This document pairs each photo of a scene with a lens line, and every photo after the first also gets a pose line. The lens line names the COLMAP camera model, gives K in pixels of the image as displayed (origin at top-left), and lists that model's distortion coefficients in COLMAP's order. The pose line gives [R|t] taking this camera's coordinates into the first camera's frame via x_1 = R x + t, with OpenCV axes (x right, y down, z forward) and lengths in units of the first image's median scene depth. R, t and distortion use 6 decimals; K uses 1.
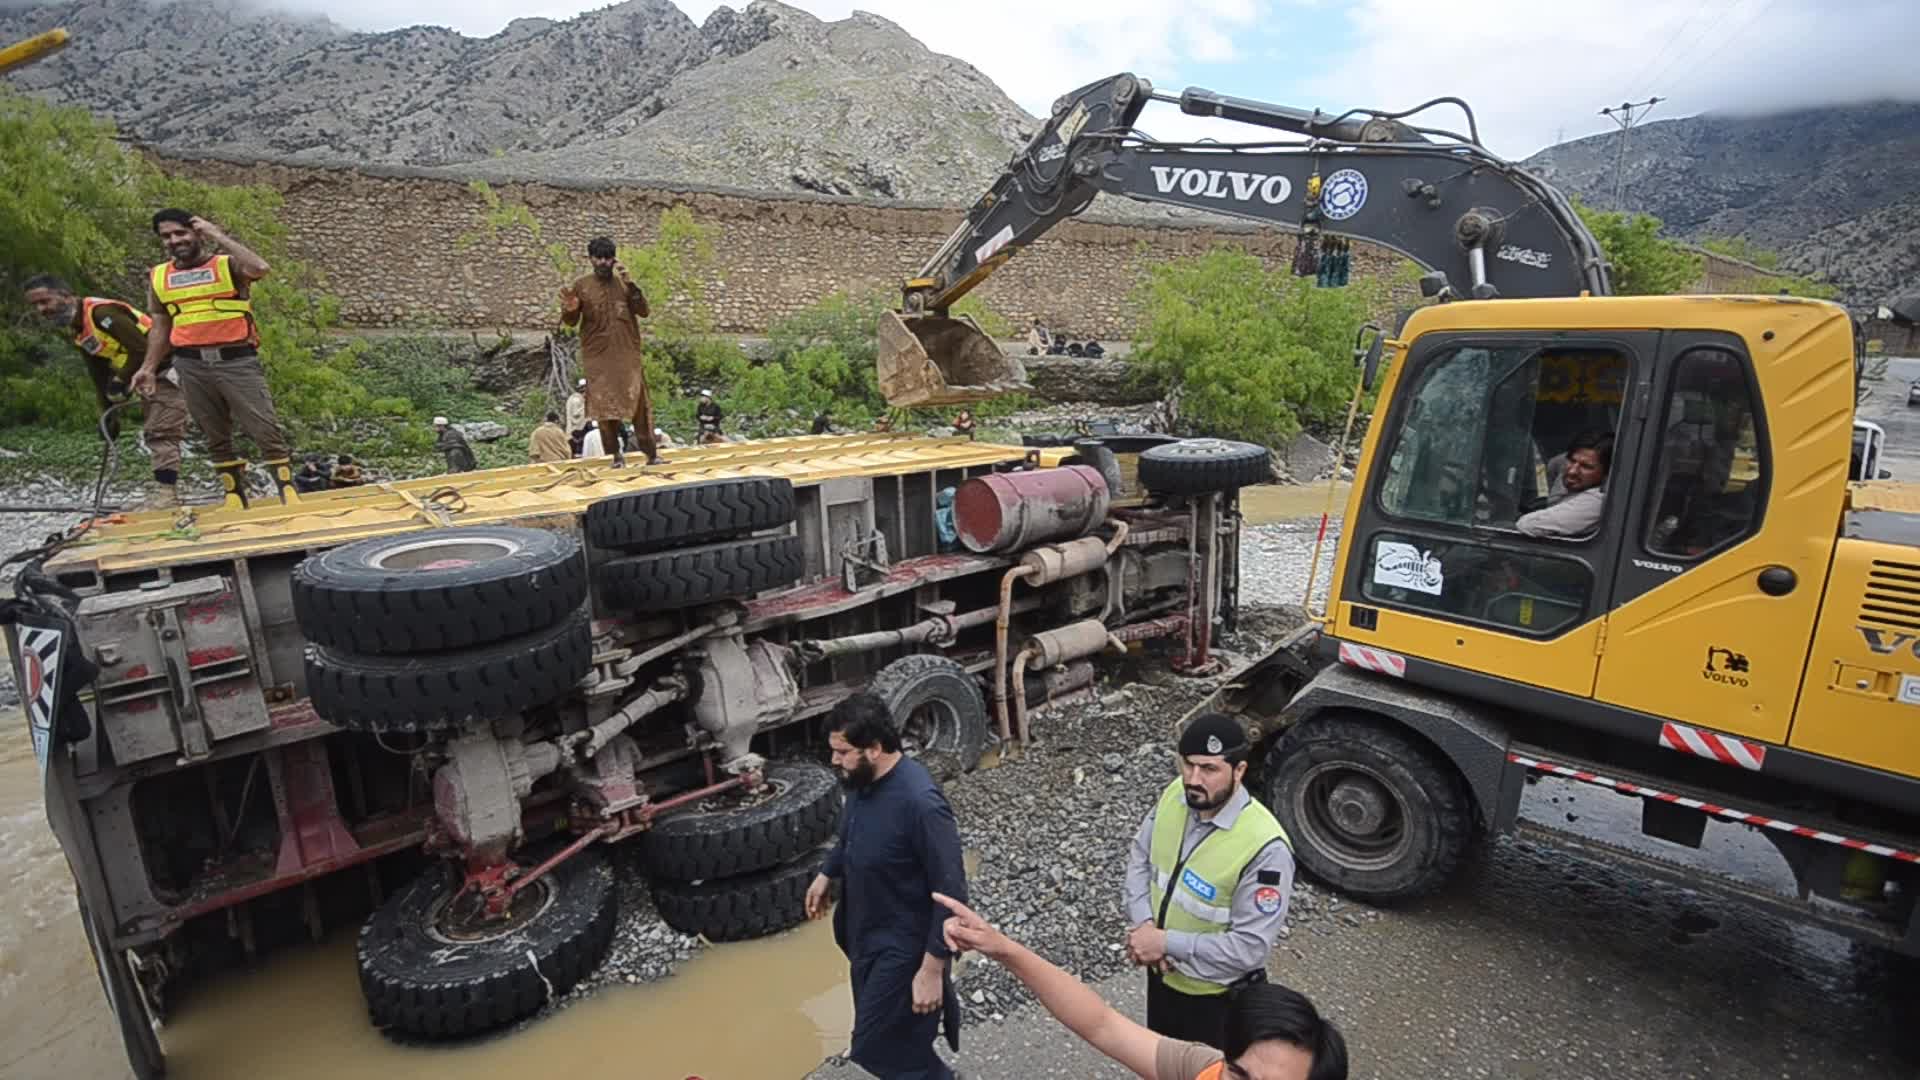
lens RADIAL K [[847.8, 0, 959.0], [0, 847.8, 553.9], [0, 0, 1]] dist [0.021140, -0.014845]
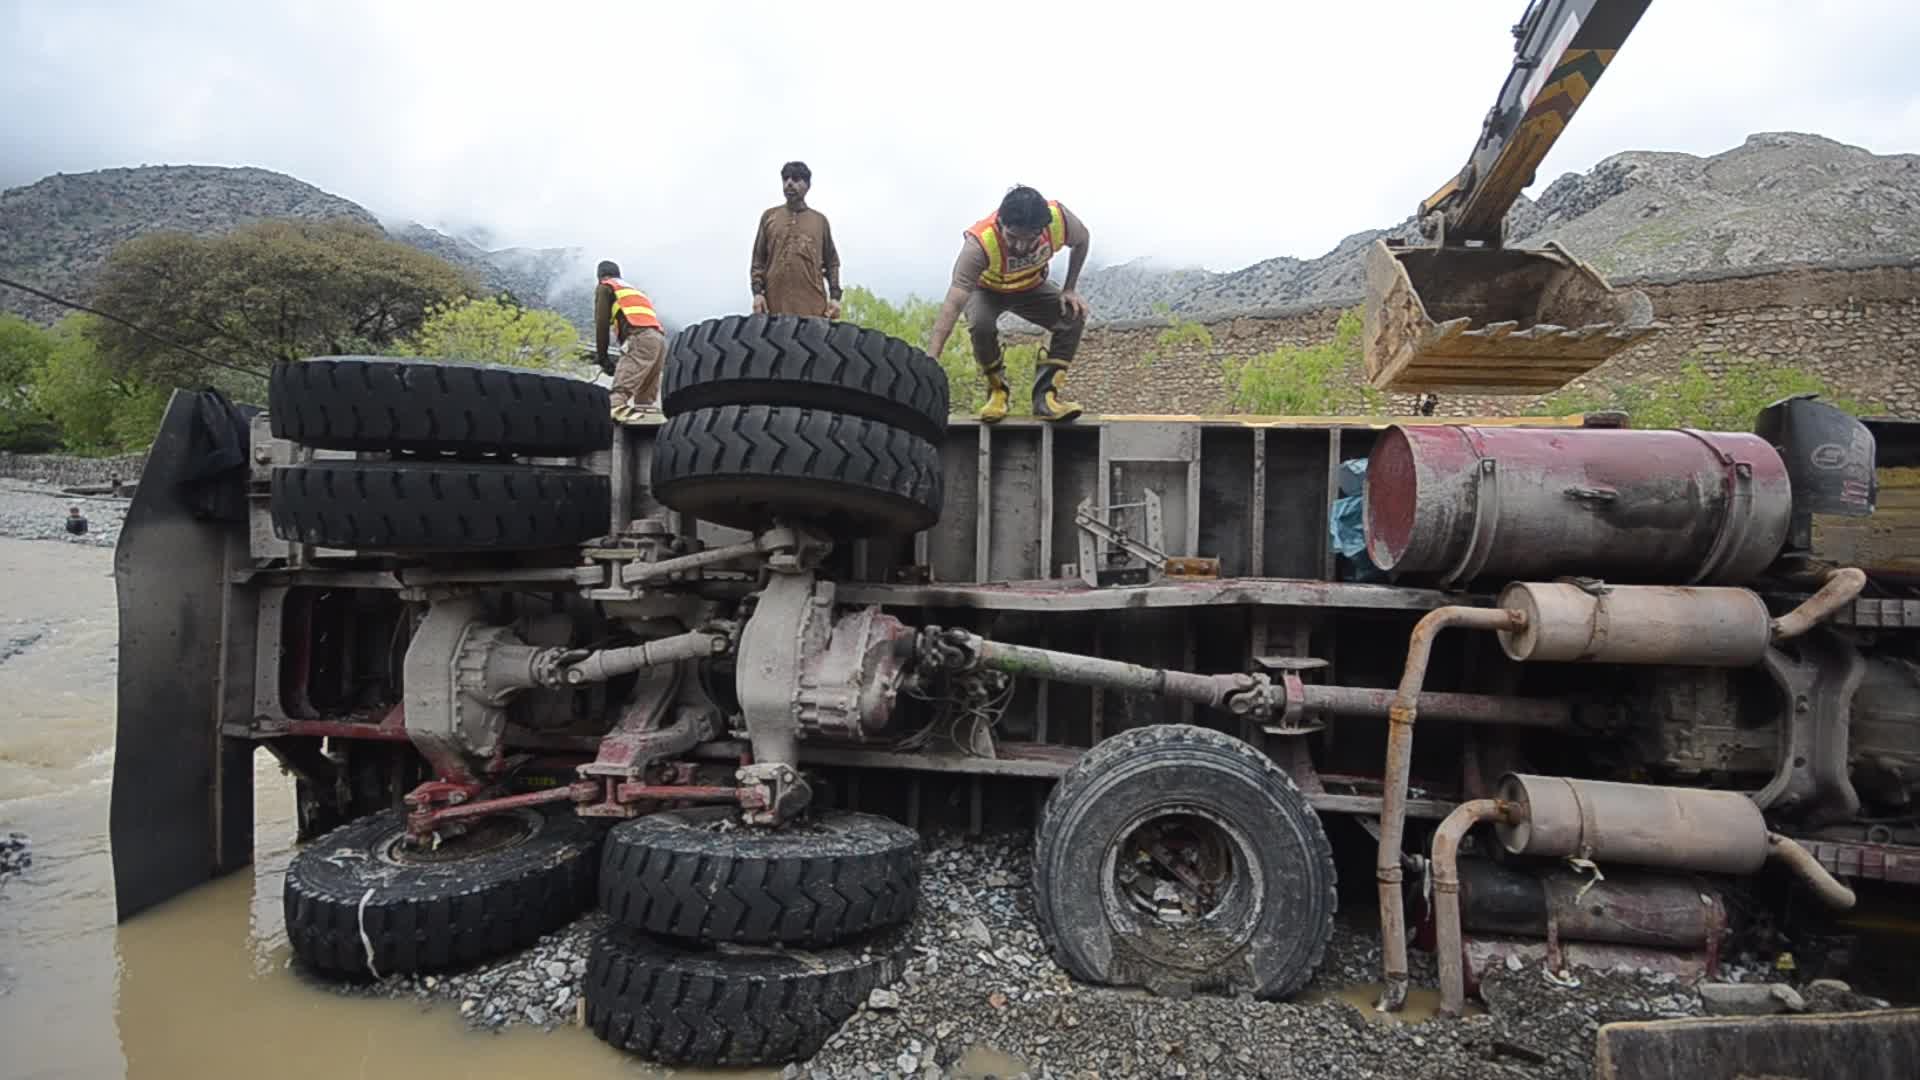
lens RADIAL K [[838.6, 0, 988.2], [0, 838.6, 555.8], [0, 0, 1]] dist [0.024875, -0.014766]
pose [[0.677368, 0.056490, -0.733472, 0.228241], [-0.198085, 0.974228, -0.107901, 0.089117], [0.708474, 0.218378, 0.671101, 0.479948]]
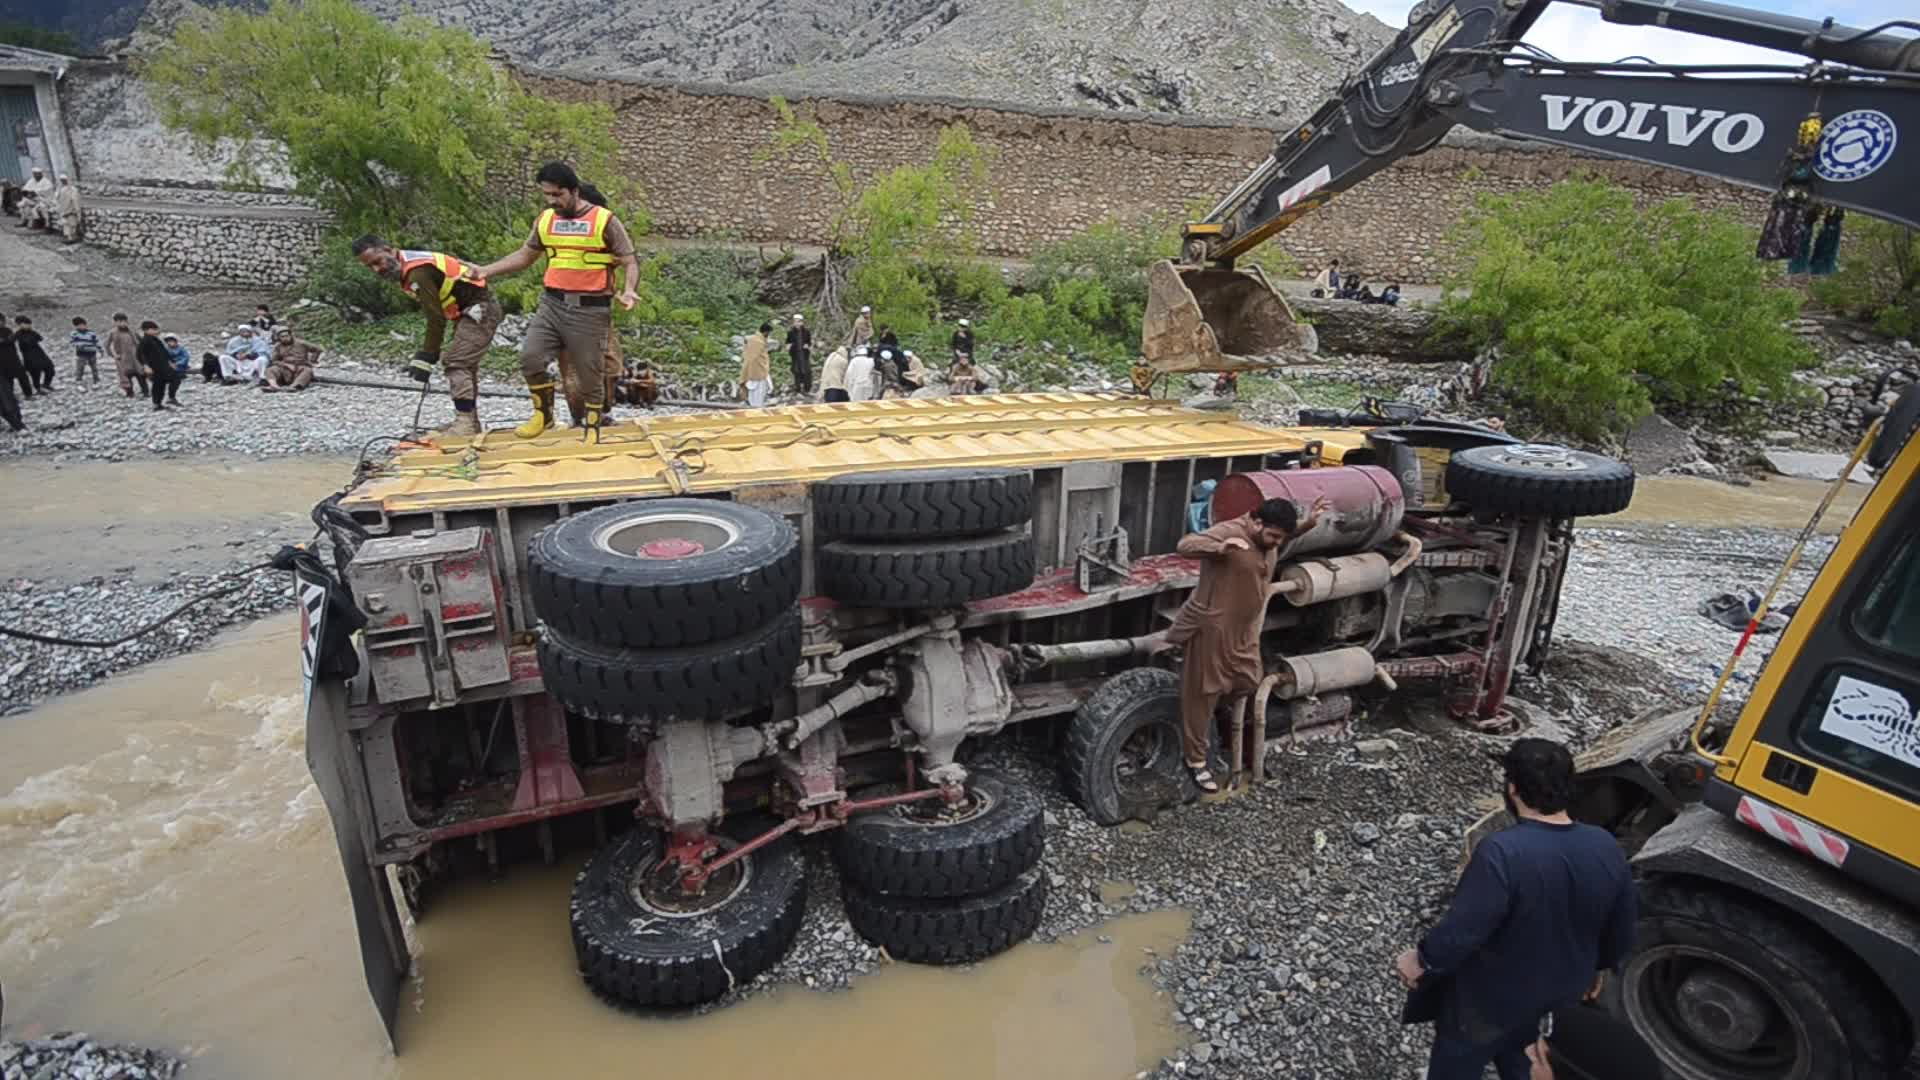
lens RADIAL K [[839.1, 0, 967.0], [0, 839.1, 555.2], [0, 0, 1]] dist [0.016222, -0.012324]
pose [[0.958282, 0.134885, -0.251995, -0.021969], [-0.110990, 0.988065, 0.106809, -0.066230], [0.263394, -0.074384, 0.961816, 0.098561]]
